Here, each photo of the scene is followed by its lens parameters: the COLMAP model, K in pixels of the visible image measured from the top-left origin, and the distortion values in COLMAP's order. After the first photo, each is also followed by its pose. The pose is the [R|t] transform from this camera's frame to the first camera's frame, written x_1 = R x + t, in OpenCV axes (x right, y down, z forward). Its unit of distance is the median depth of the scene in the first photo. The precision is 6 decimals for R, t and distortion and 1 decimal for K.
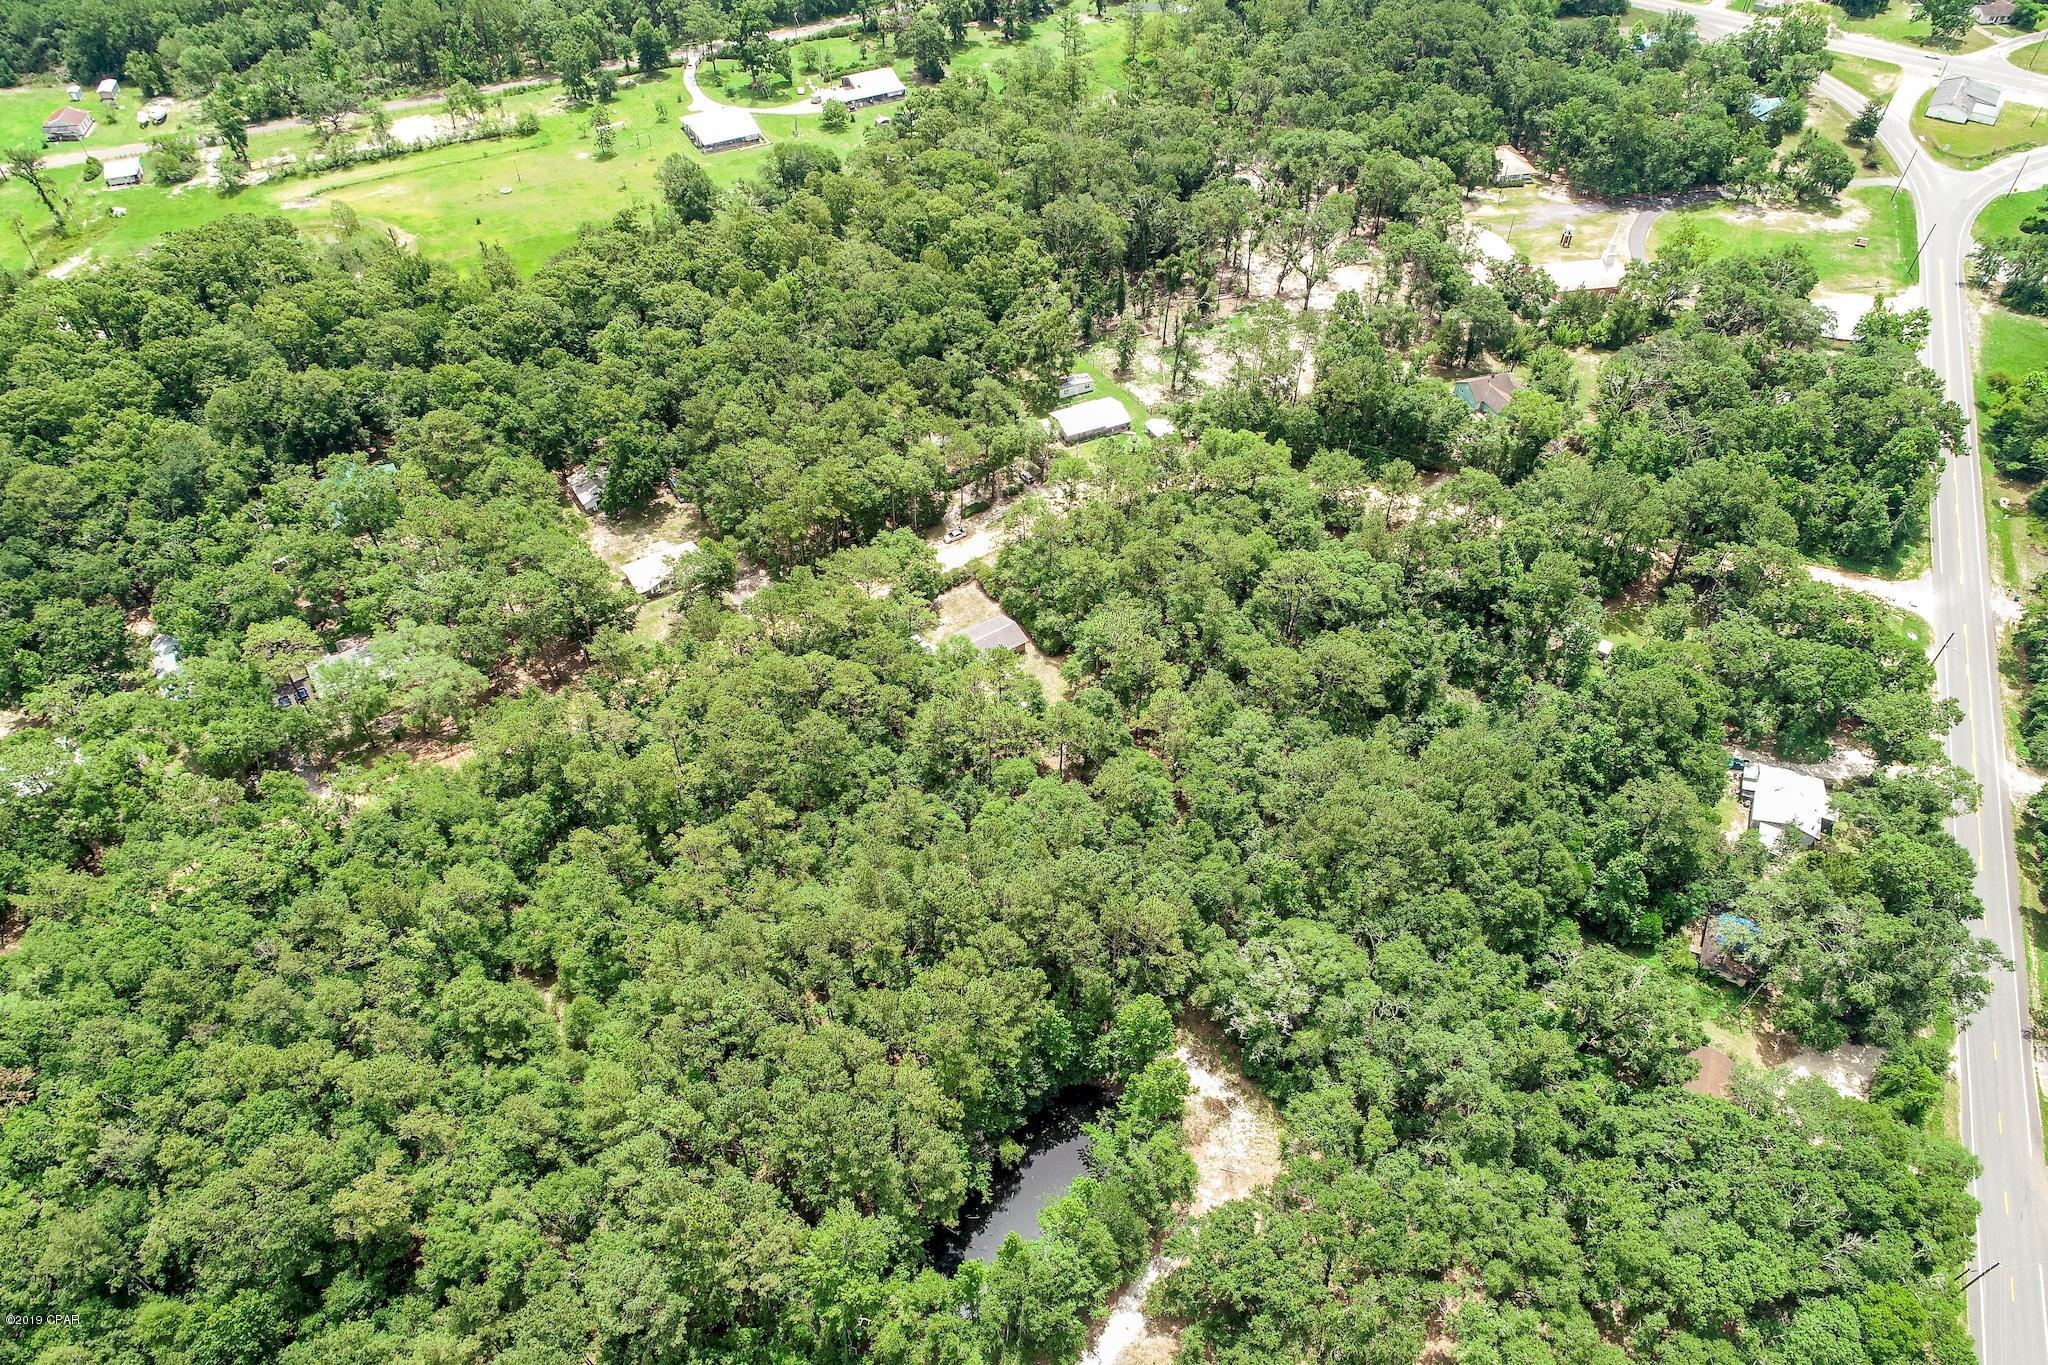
lens RADIAL K [[1408.7, 0, 1024.0], [0, 1408.7, 682.5], [0, 0, 1]] dist [0.002969, 0.001447]
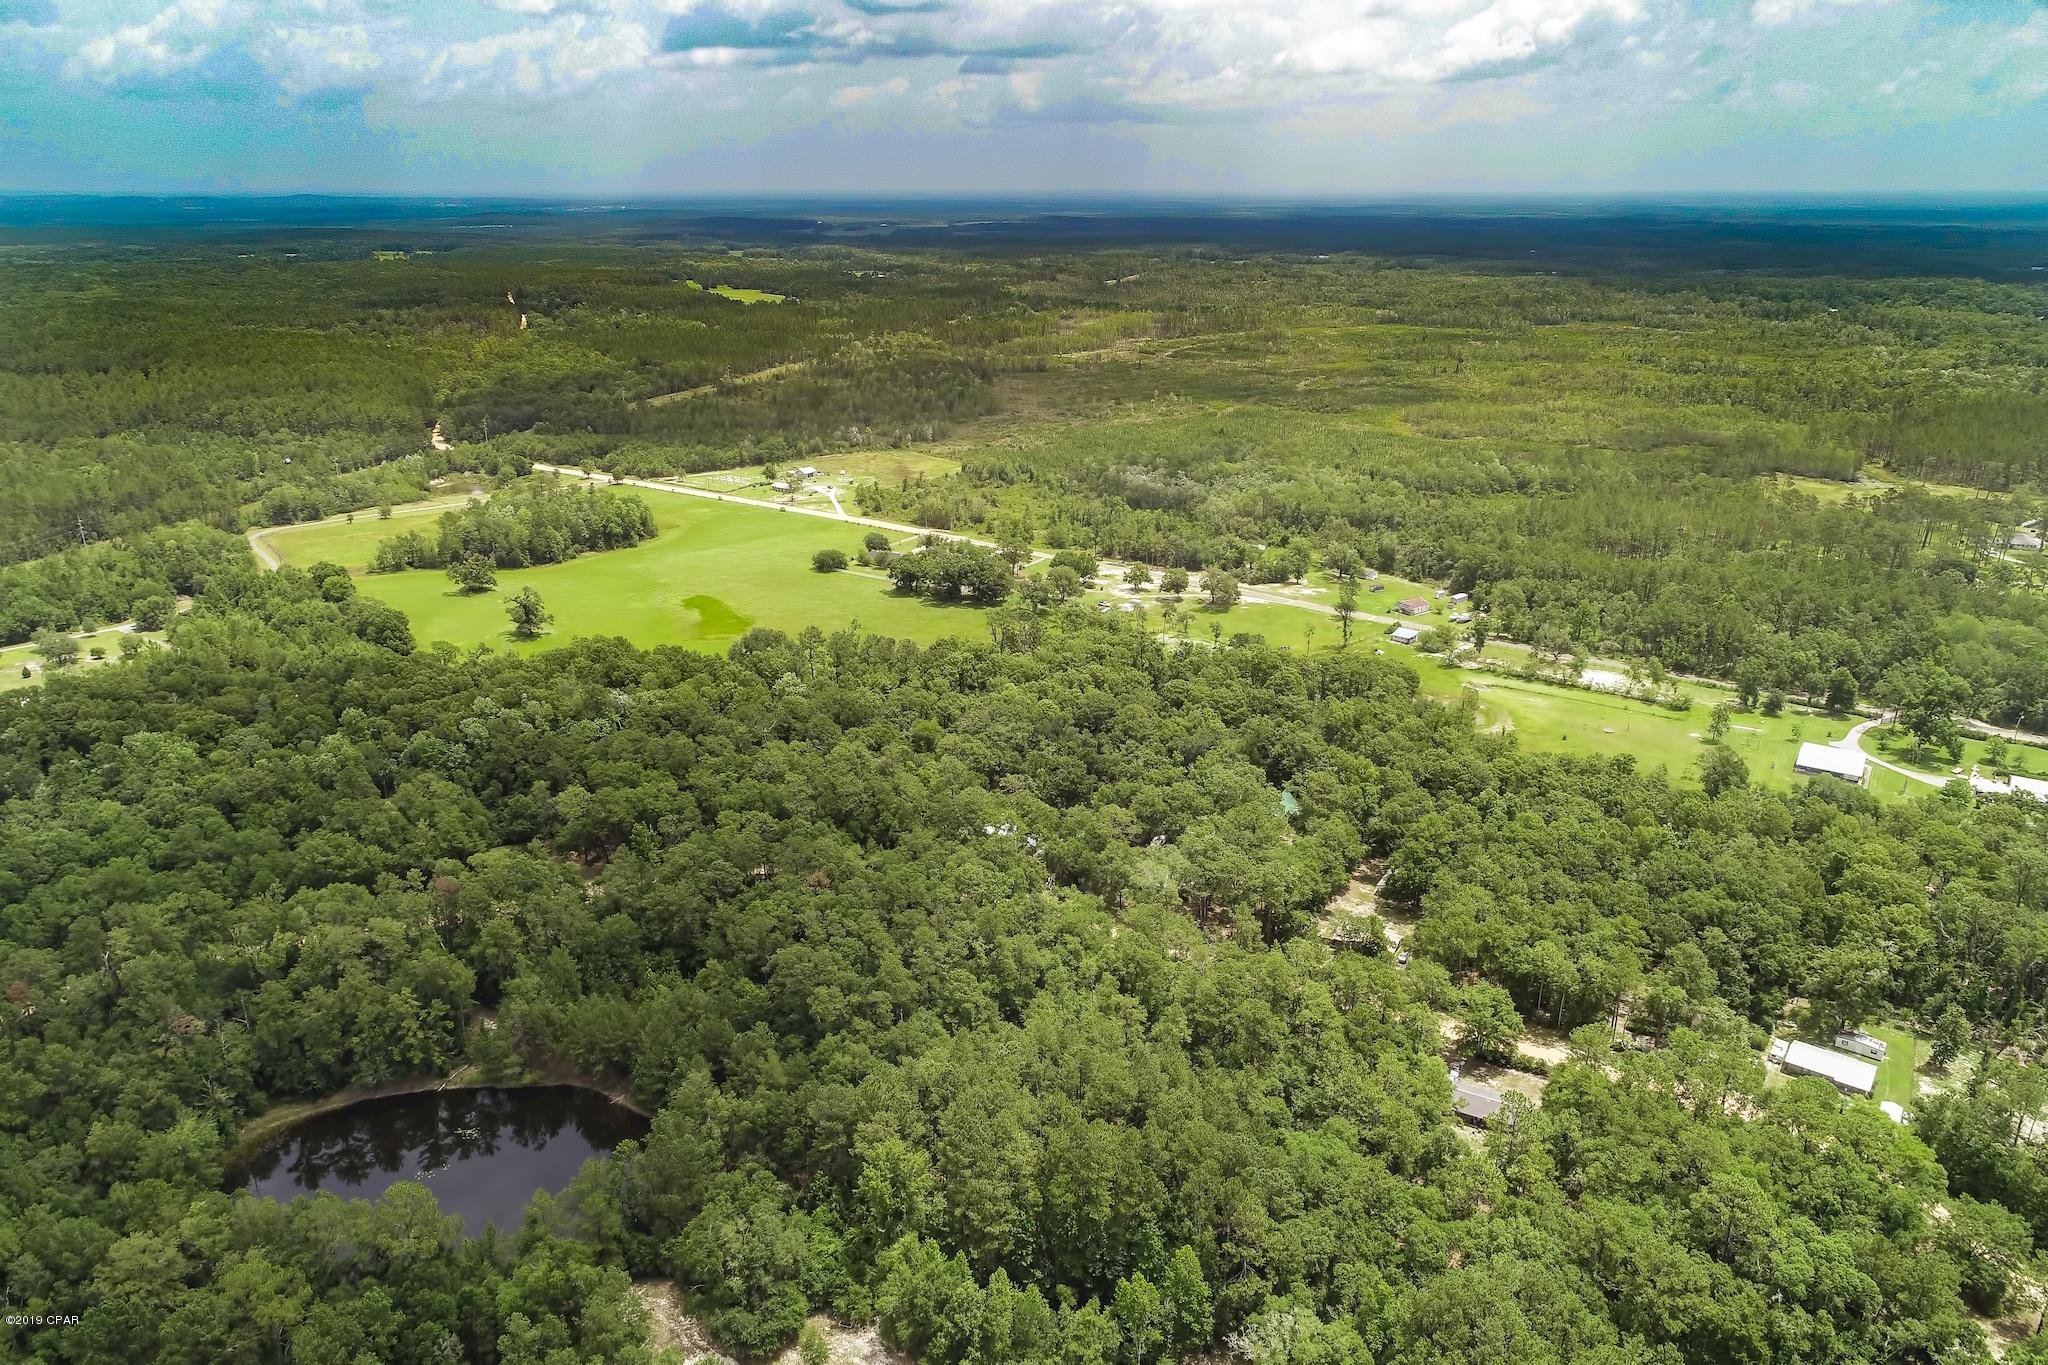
lens RADIAL K [[1408.7, 0, 1024.0], [0, 1408.7, 682.5], [0, 0, 1]] dist [0.002969, 0.001447]
pose [[0.436723, 0.292142, -0.850839, 0.421923], [-0.625604, 0.778277, -0.053886, 0.001405], [0.646446, 0.555822, 0.522656, 0.010380]]
